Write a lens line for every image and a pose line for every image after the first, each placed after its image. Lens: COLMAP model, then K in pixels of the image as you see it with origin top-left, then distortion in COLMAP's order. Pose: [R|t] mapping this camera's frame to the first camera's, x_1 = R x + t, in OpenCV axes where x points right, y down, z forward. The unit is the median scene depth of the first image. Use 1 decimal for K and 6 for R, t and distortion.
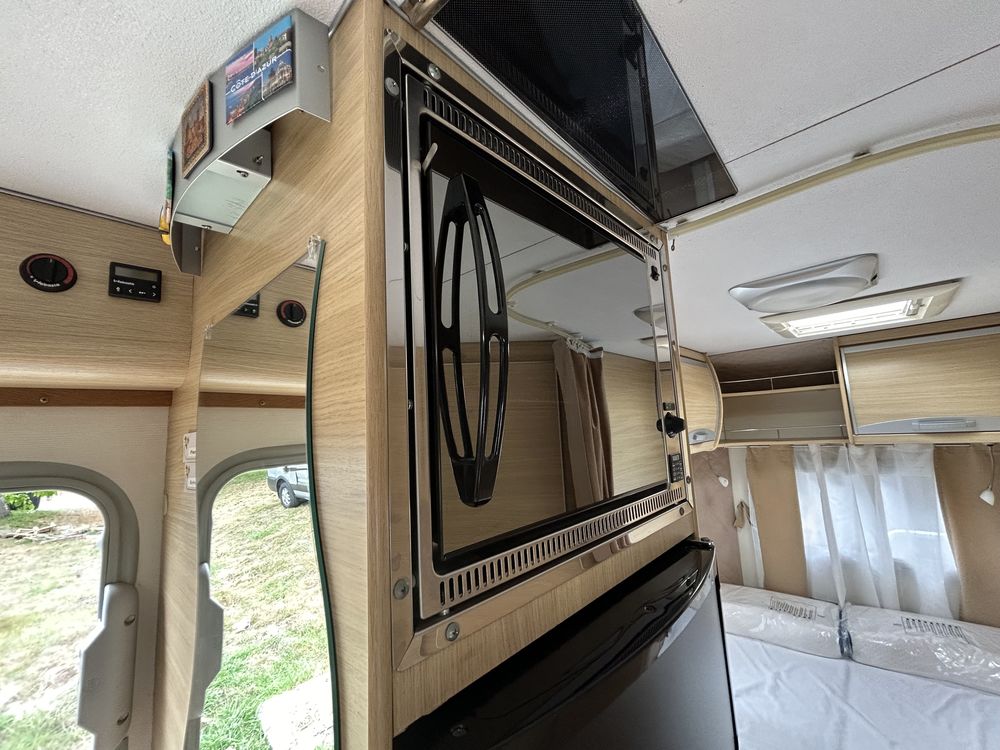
lens RADIAL K [[404.7, 0, 499.9], [0, 404.7, 376.4], [0, 0, 1]] dist [0.001933, -0.001606]
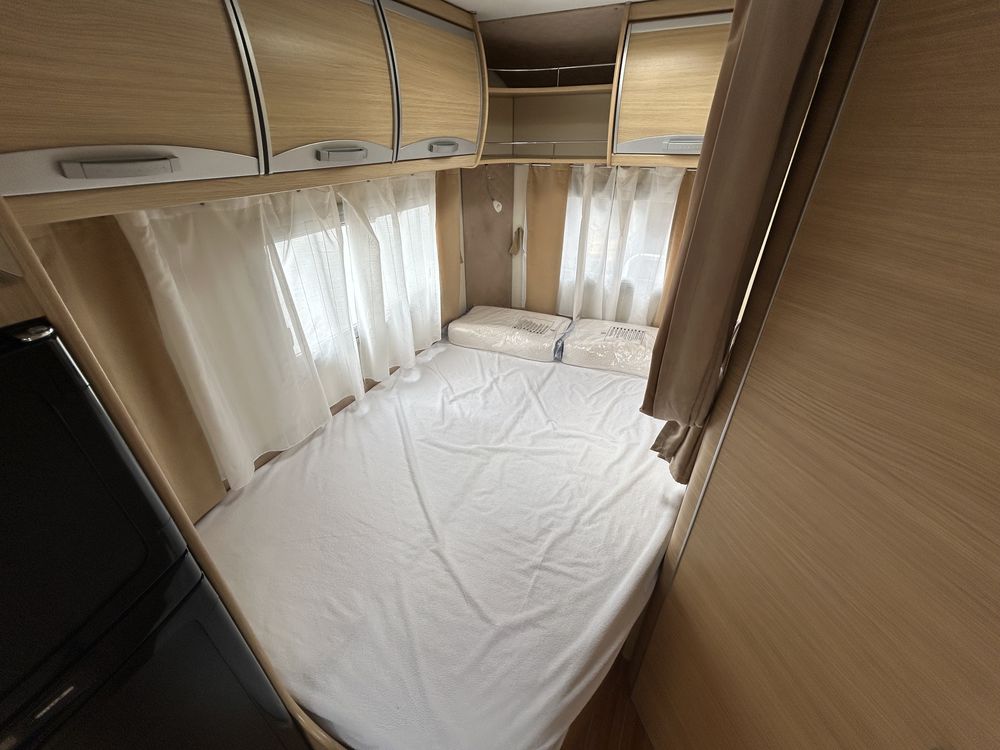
lens RADIAL K [[404.7, 0, 499.8], [0, 404.7, 376.3], [0, 0, 1]] dist [0.001933, -0.001606]
pose [[0.955284, -0.109960, 0.274482, 0.303756], [-0.082630, 0.792025, 0.604870, 0.012325], [-0.283909, -0.600503, 0.747524, 0.098901]]
